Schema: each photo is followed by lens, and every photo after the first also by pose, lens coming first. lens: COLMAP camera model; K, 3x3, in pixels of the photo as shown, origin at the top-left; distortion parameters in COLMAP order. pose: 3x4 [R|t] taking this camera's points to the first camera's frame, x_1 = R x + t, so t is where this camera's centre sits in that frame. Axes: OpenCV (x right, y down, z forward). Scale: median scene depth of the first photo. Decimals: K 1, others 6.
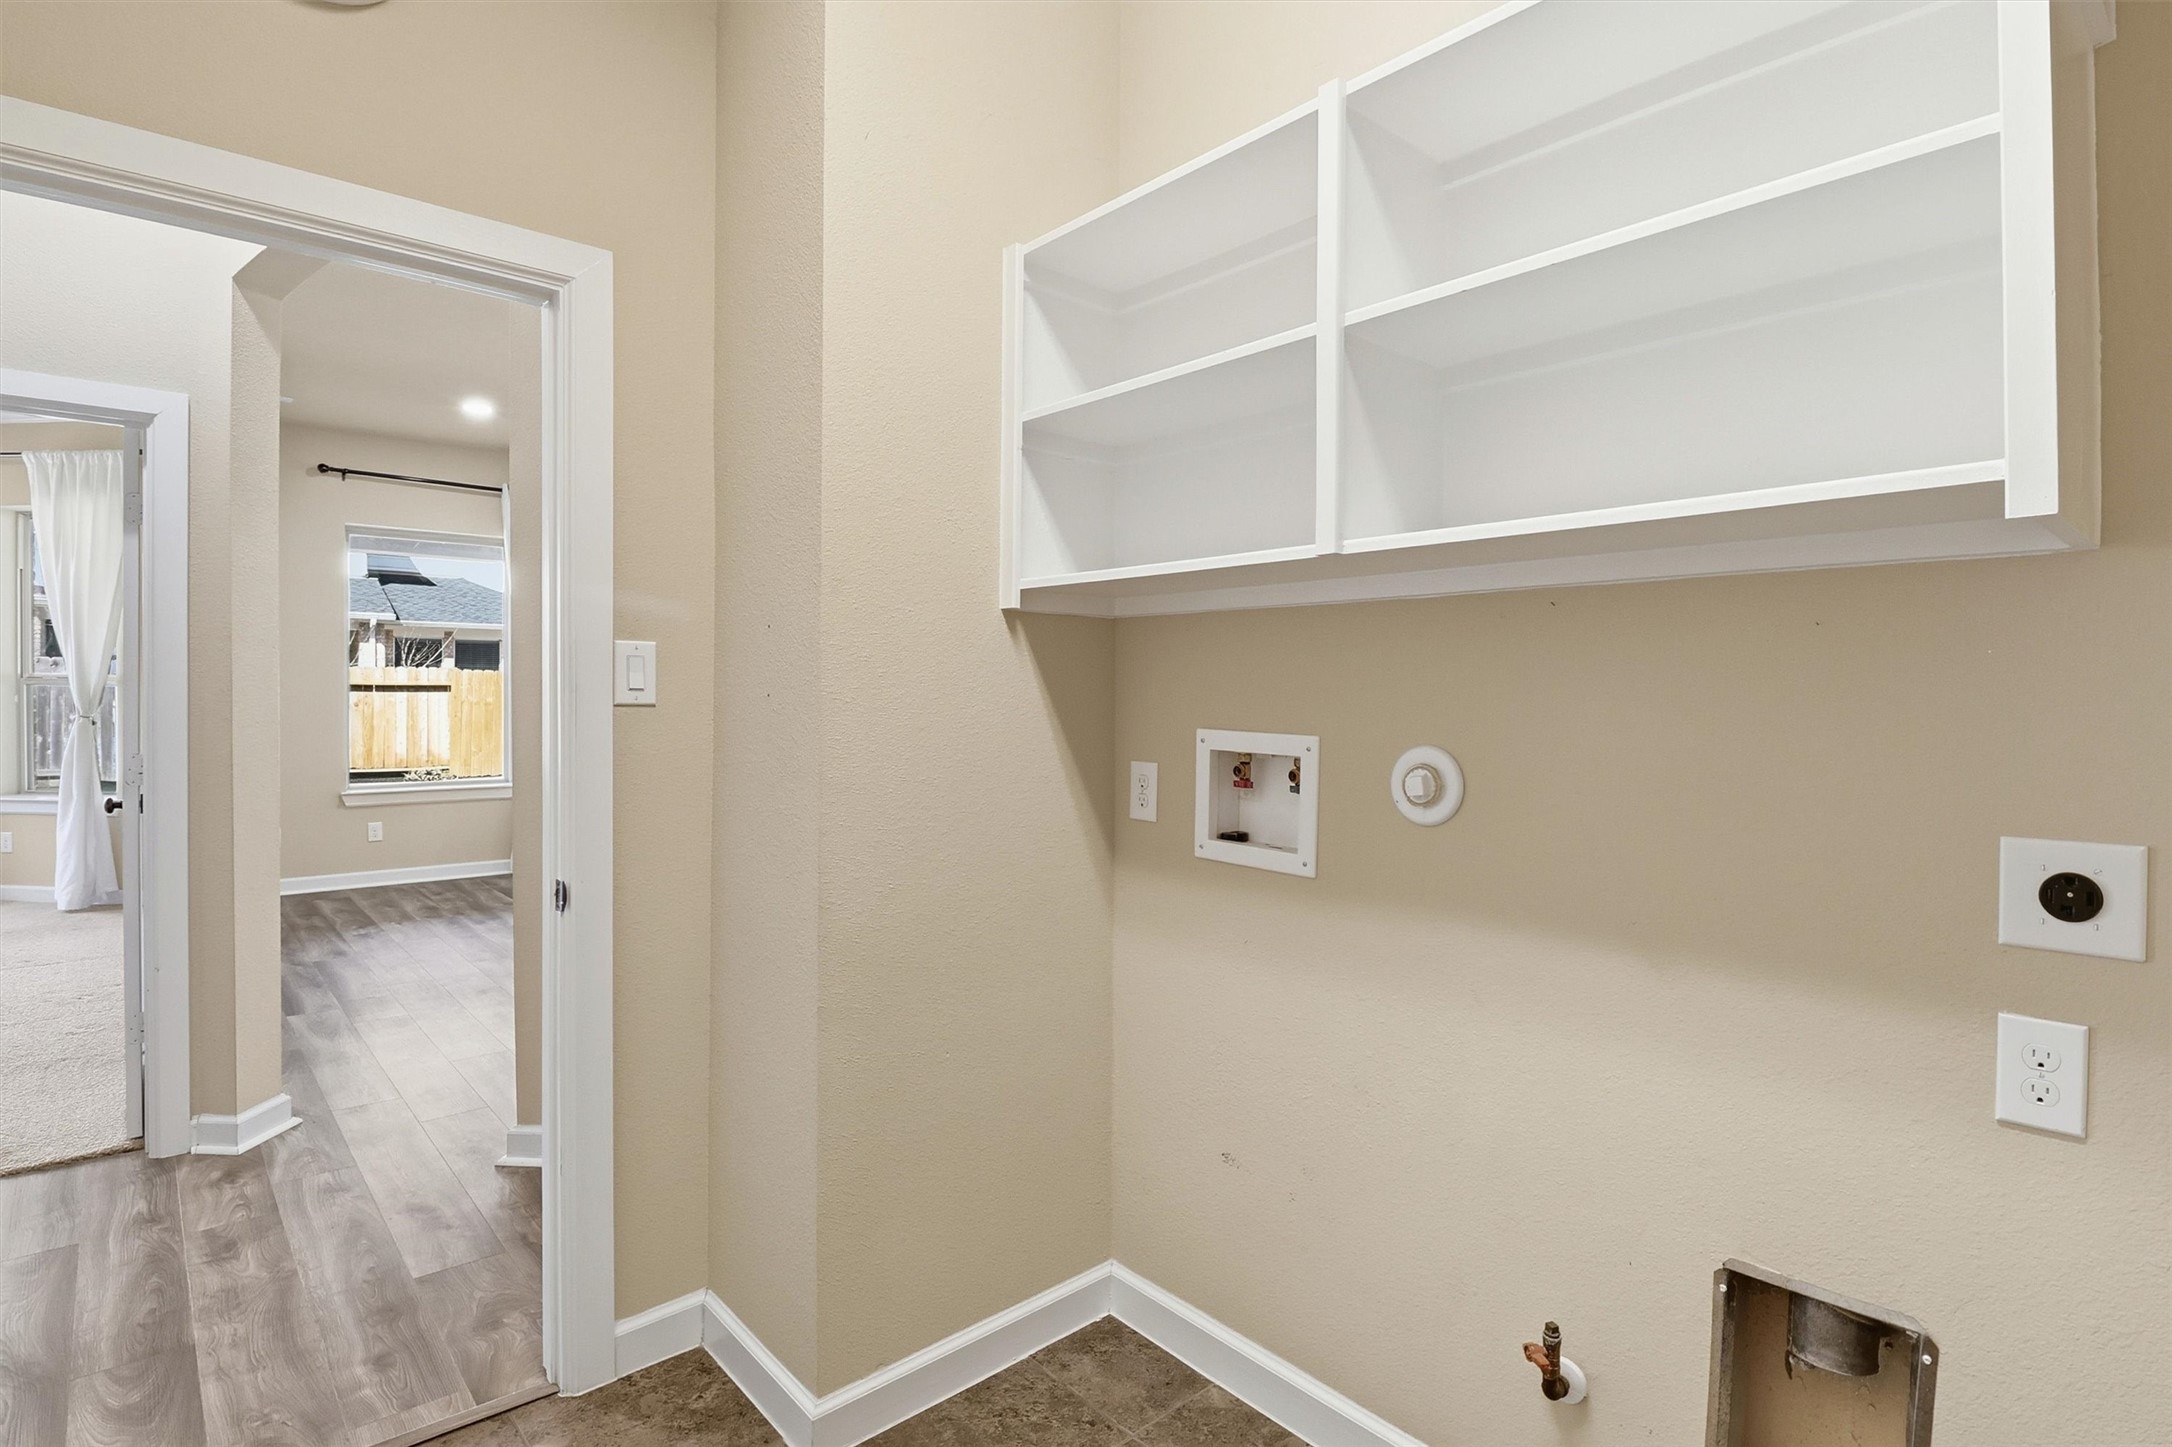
lens RADIAL K [[1084.4, 0, 1095.6], [0, 1084.4, 701.3], [0, 0, 1]] dist [0.002334, -0.000411]
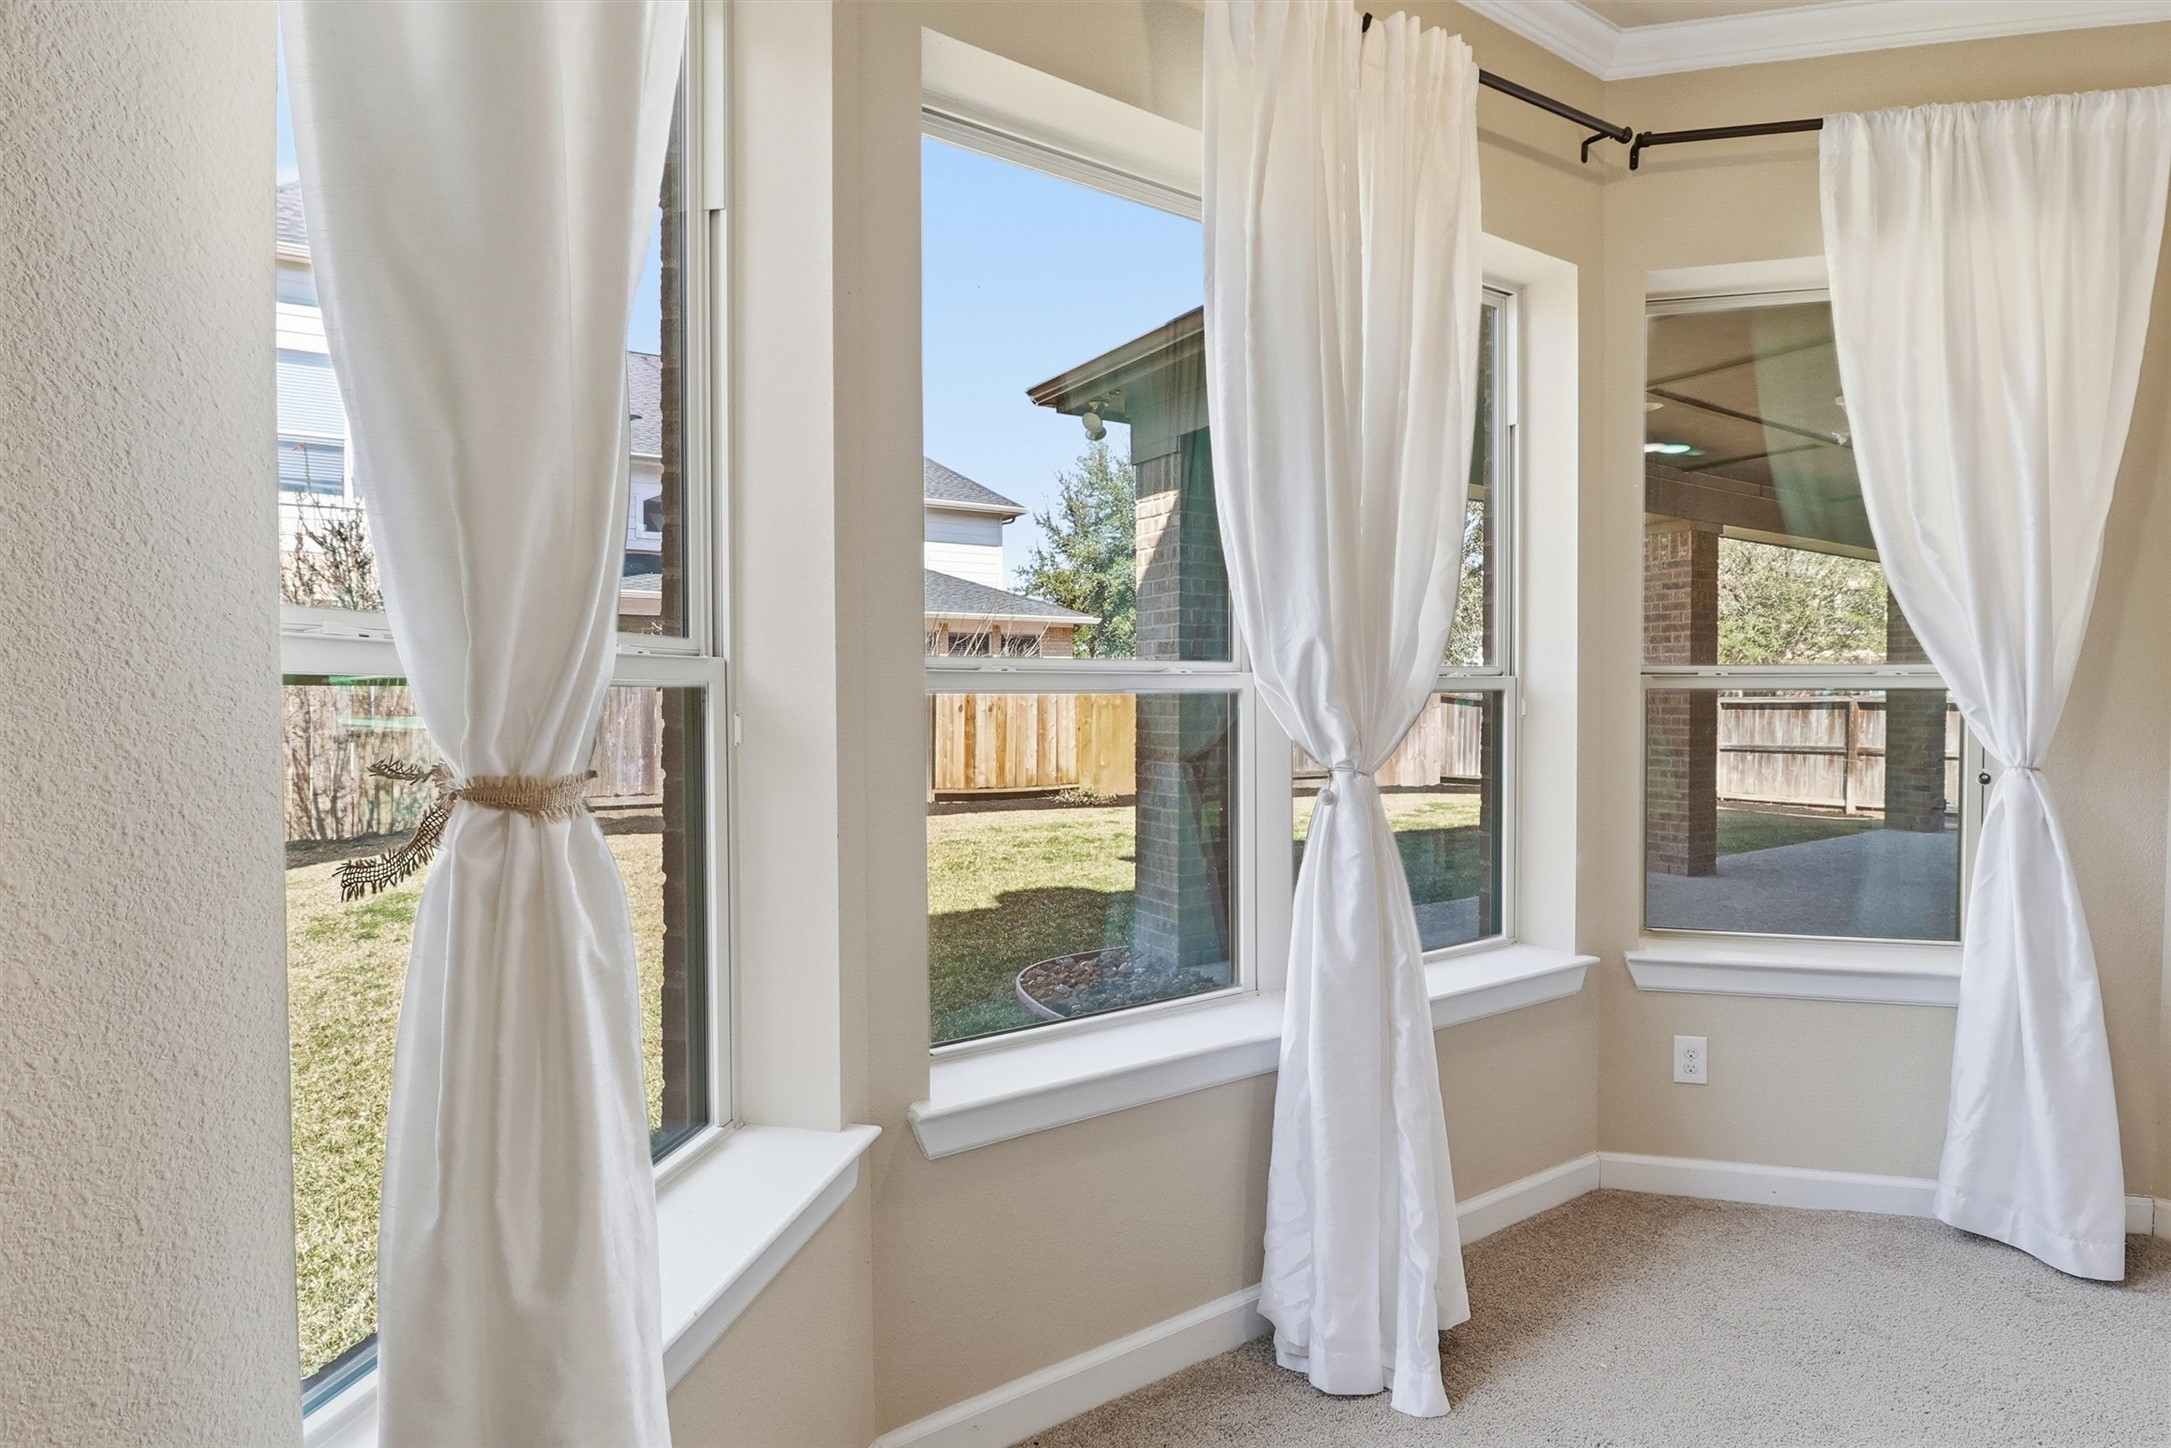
lens RADIAL K [[1041.7, 0, 1085.5], [0, 1041.7, 724.0], [0, 0, 1]] dist [-0.000218, 0.000031]
pose [[0.987200, -0.003818, -0.159439, -0.470638], [0.008101, 0.999623, 0.026222, -0.006268], [0.159279, -0.027178, 0.986859, 0.224770]]
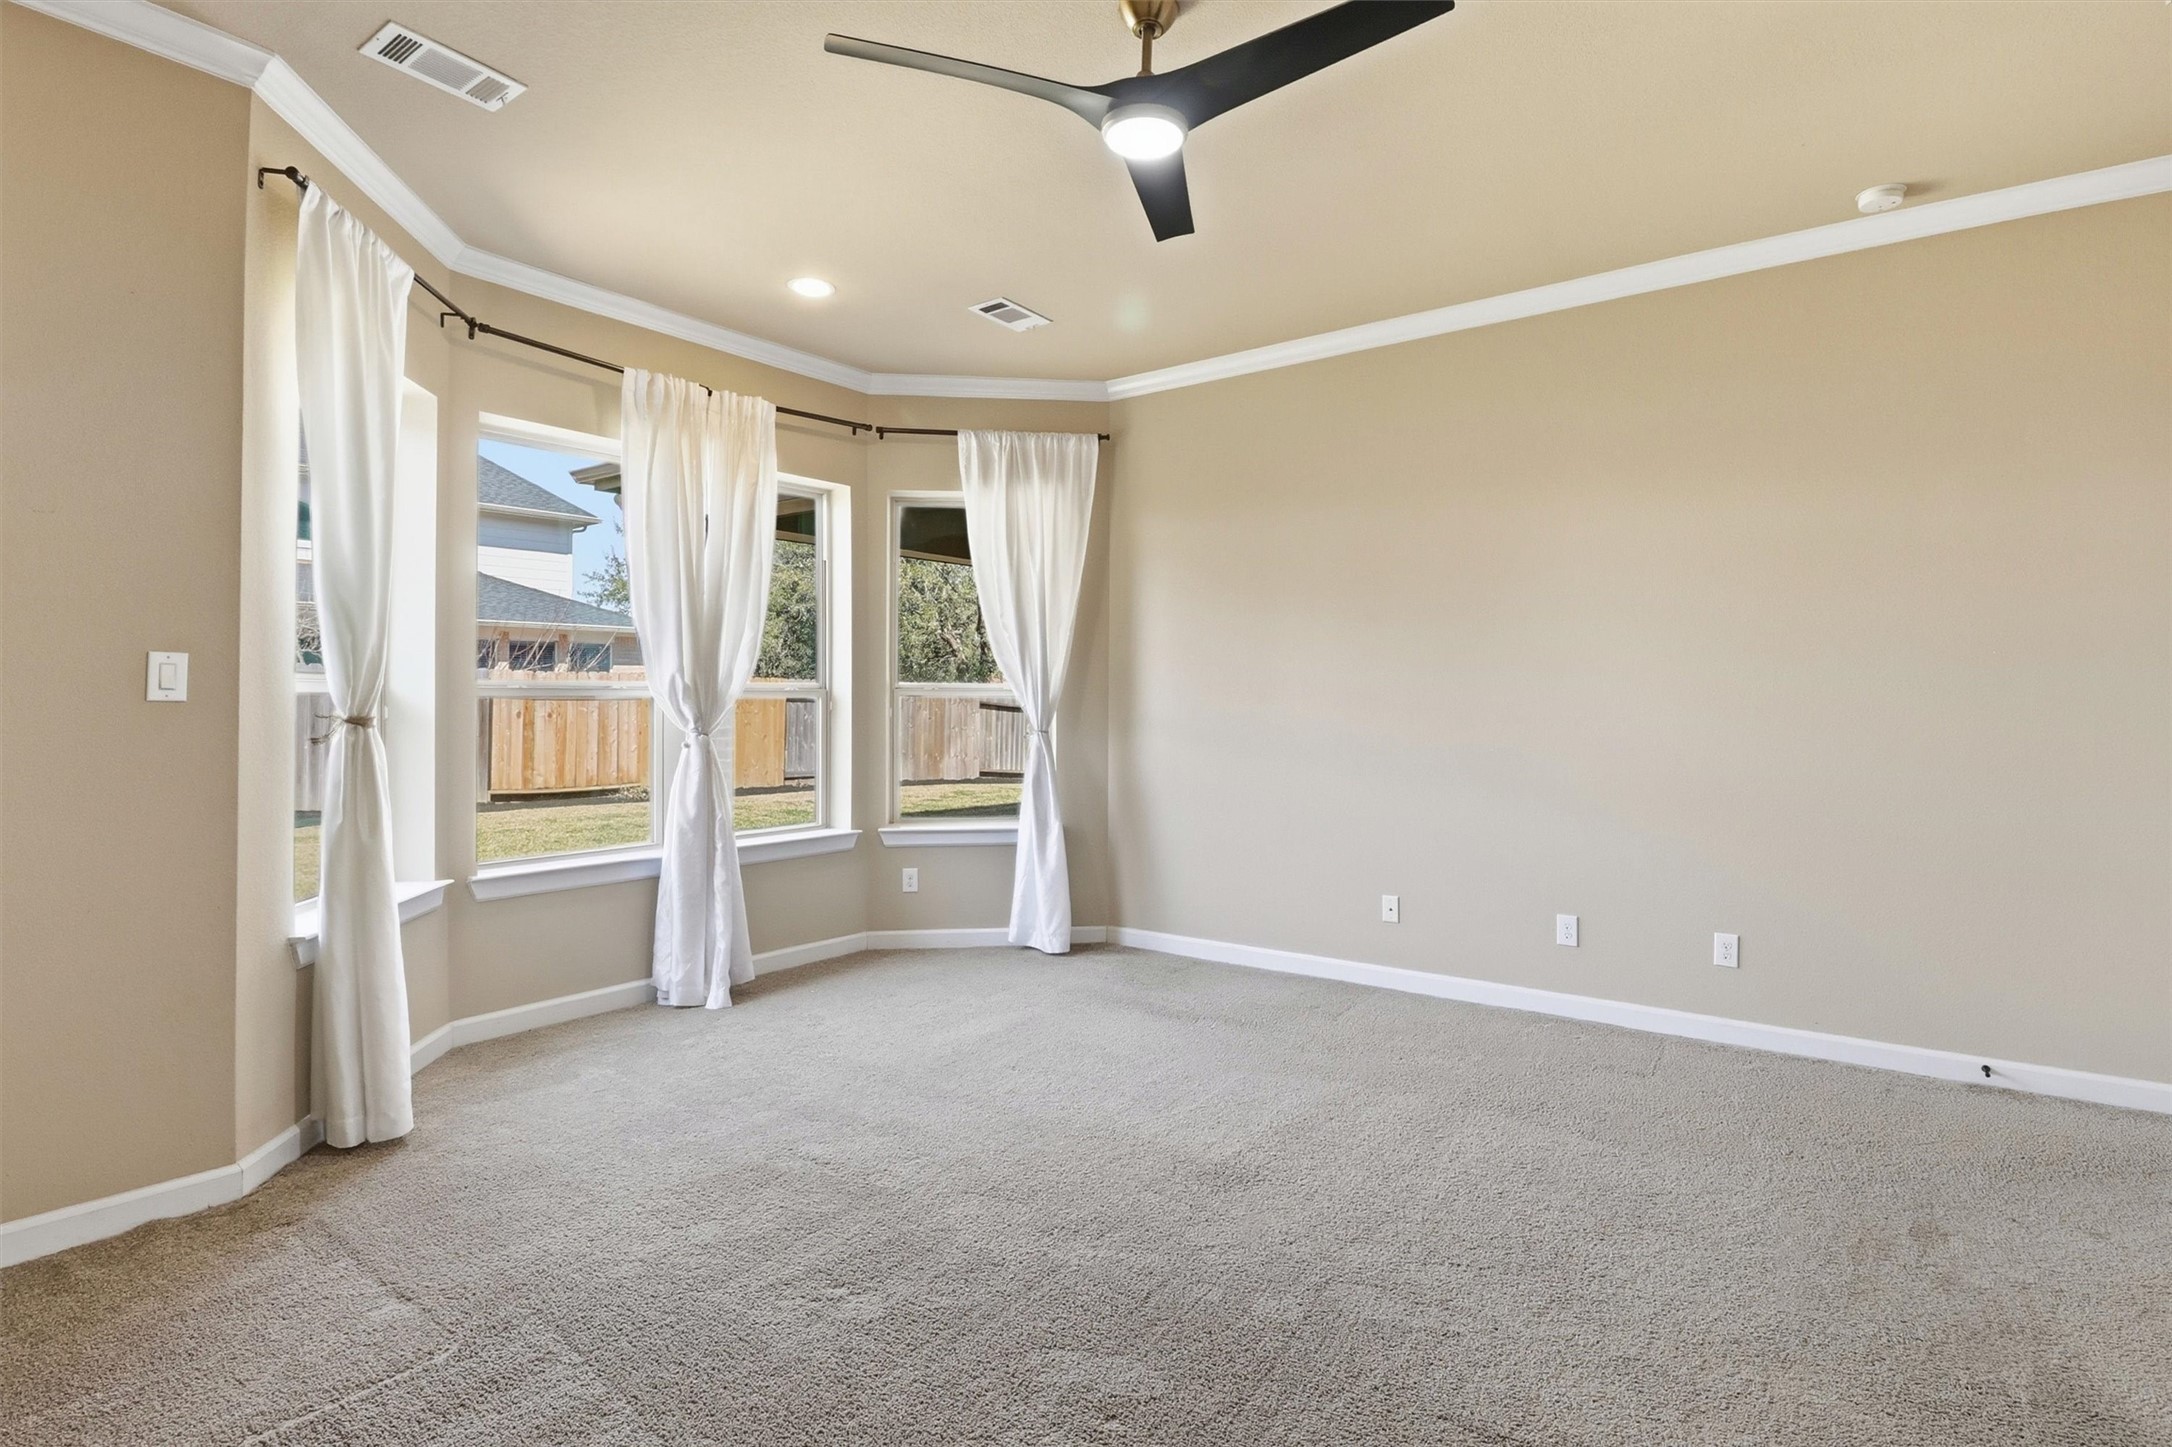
lens RADIAL K [[1055.7, 0, 1085.5], [0, 1055.7, 686.8], [0, 0, 1]] dist [0.001041, -0.000186]
pose [[0.978838, -0.006761, 0.204524, -0.416190], [0.009806, 0.999856, -0.013882, -0.004365], [-0.204400, 0.015594, 0.978763, 0.059905]]
